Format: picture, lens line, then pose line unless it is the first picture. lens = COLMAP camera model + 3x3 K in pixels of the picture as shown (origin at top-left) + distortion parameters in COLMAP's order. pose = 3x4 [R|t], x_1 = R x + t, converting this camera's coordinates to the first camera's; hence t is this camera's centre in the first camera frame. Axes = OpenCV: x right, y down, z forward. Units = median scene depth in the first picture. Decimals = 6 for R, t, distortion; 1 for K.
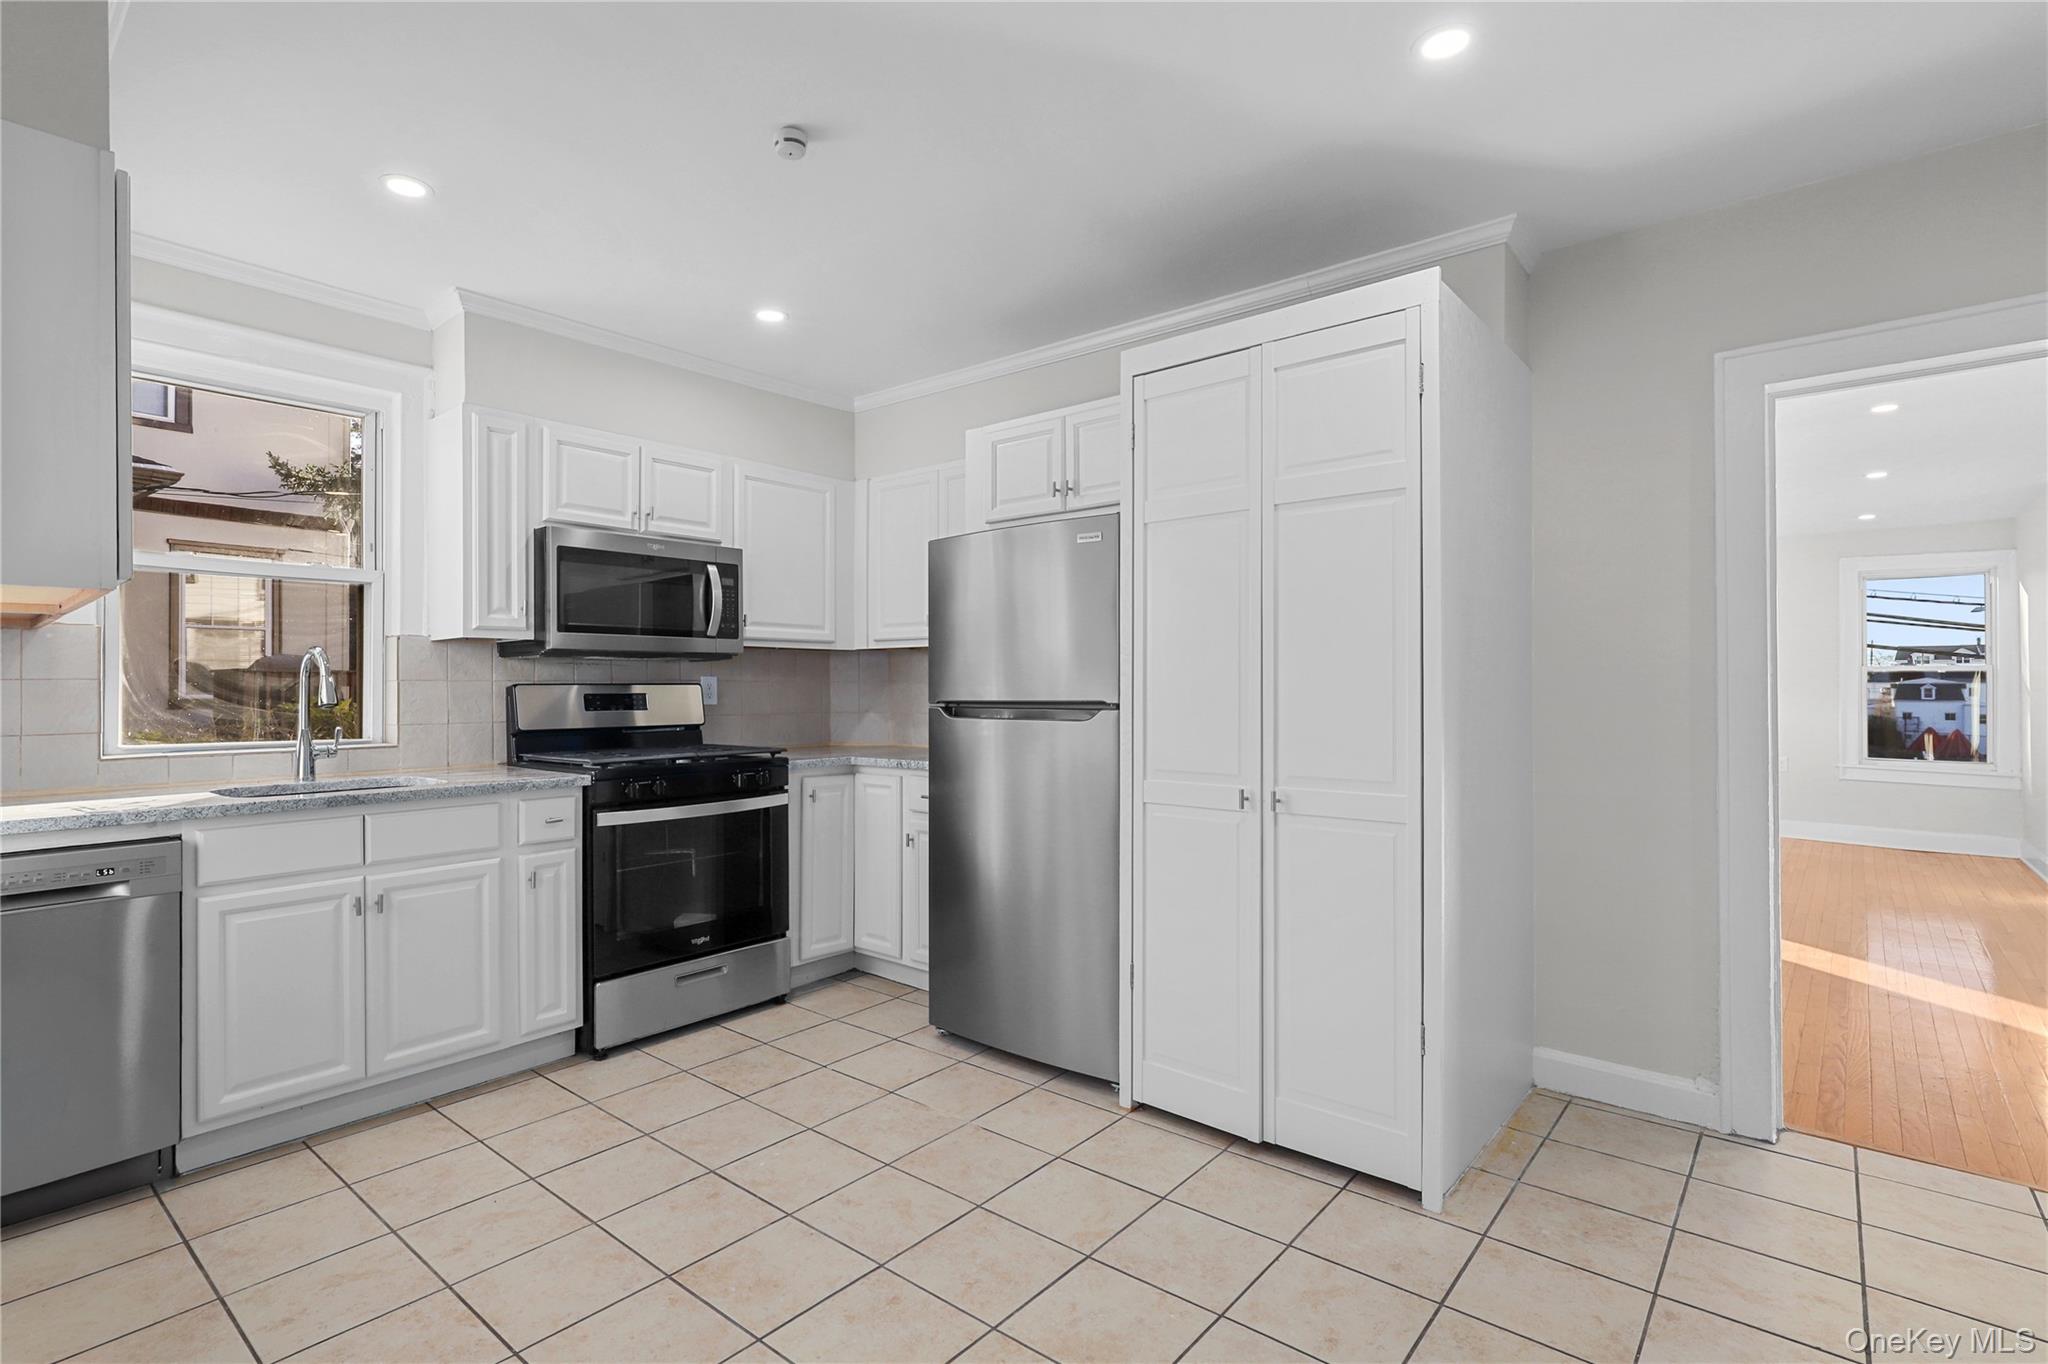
lens RADIAL K [[937.9, 0, 1014.3], [0, 937.9, 684.3], [0, 0, 1]] dist [-0.002076, 0.000416]
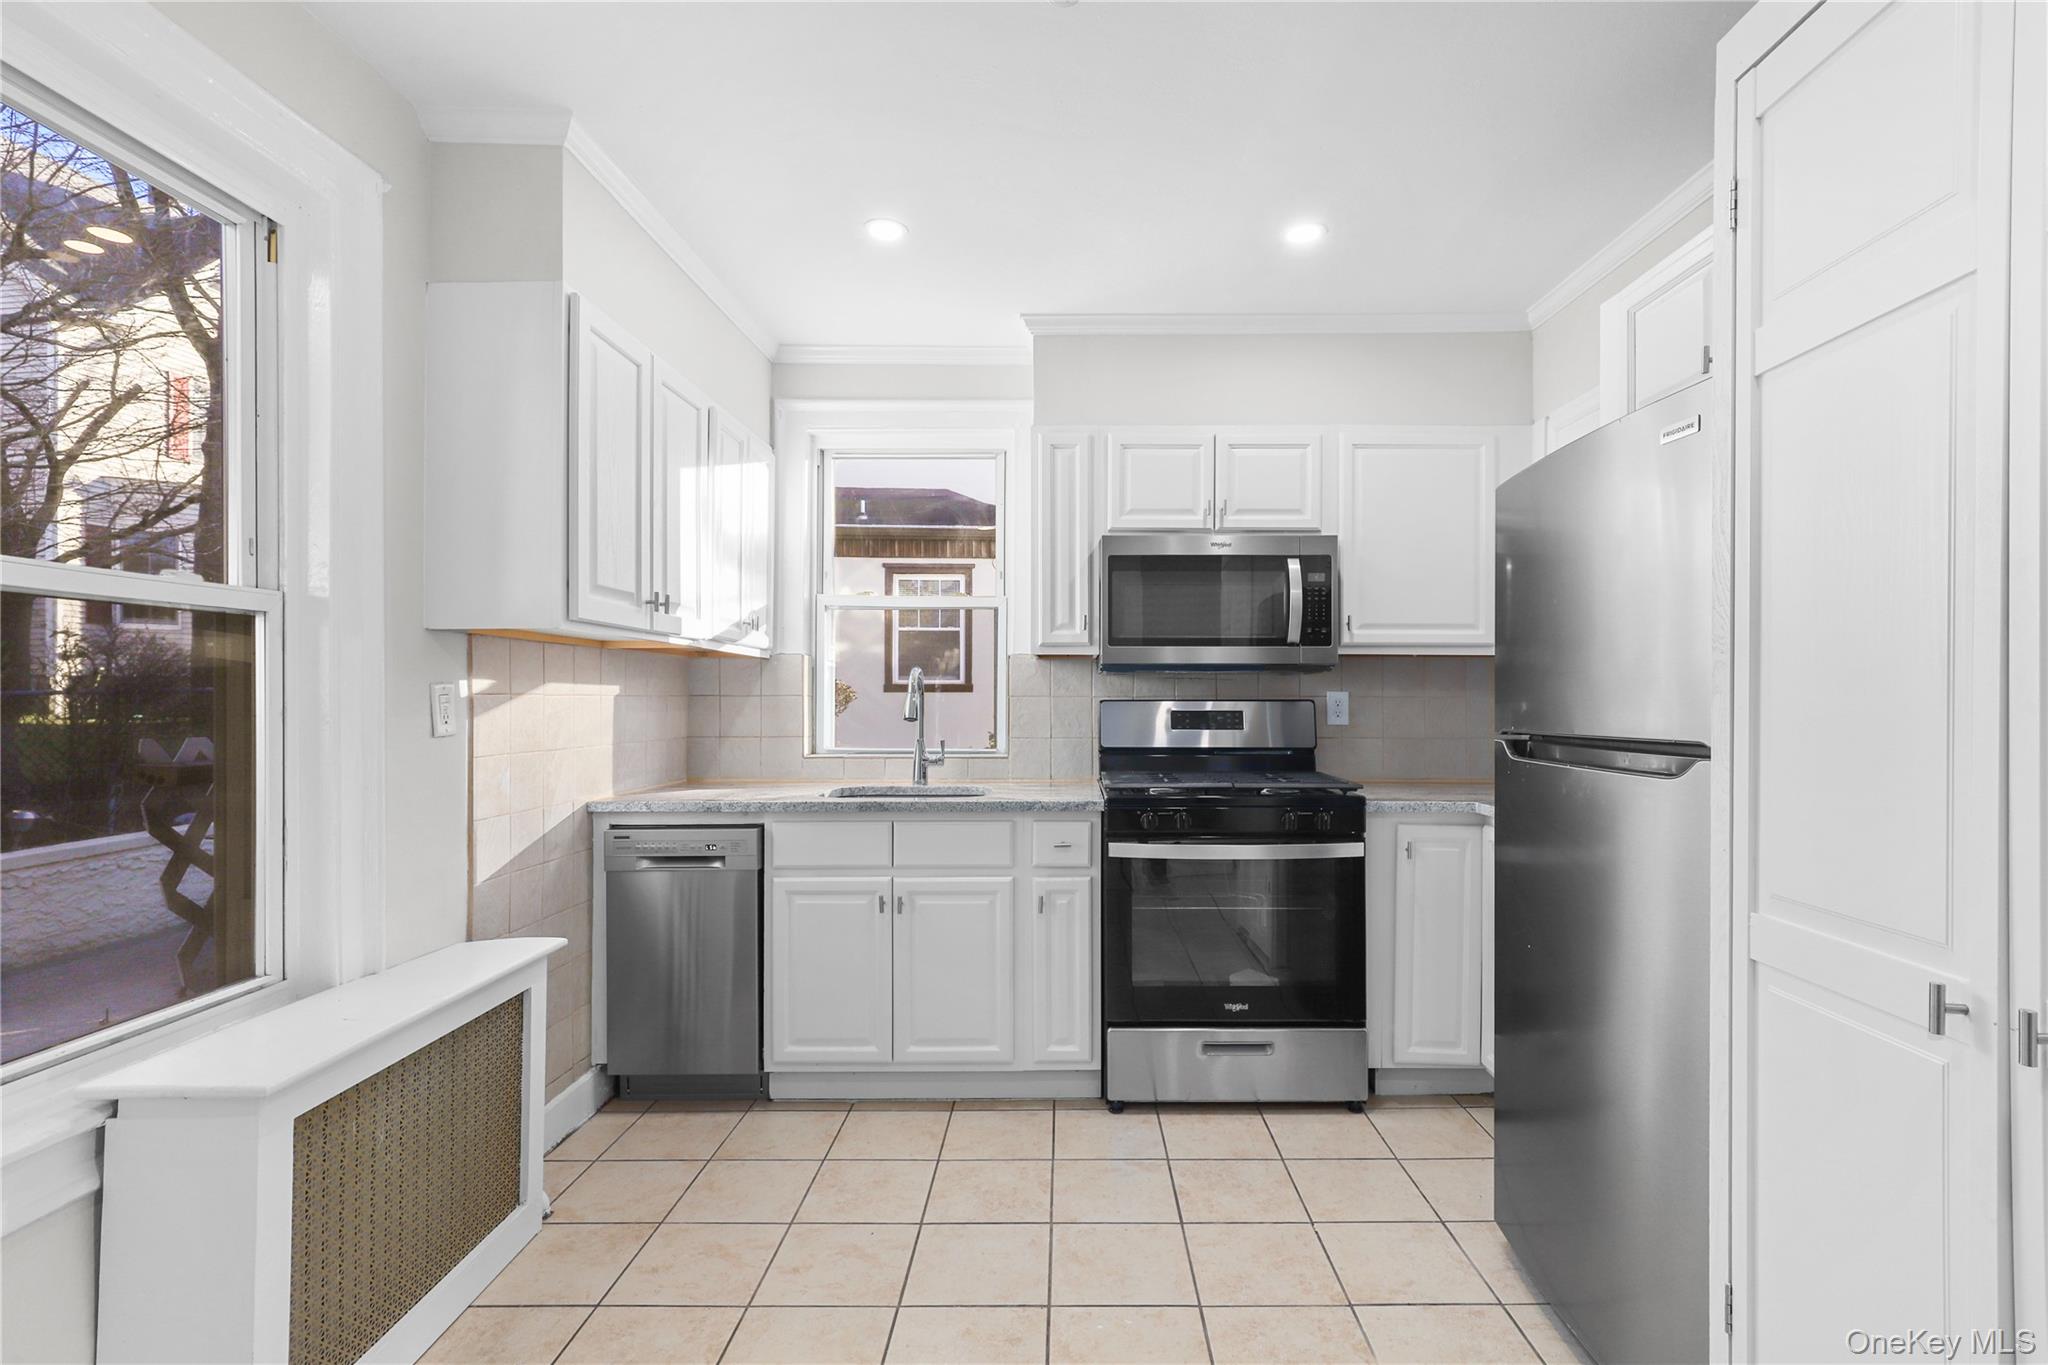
lens RADIAL K [[968.8, 0, 1038.7], [0, 968.8, 693.6], [0, 0, 1]] dist [-0.003640, 0.009498]
pose [[0.654424, 0.000809, -0.756127, 0.217878], [-0.002192, 0.999997, -0.000828, -0.006940], [0.756125, 0.002200, 0.654424, 0.315910]]
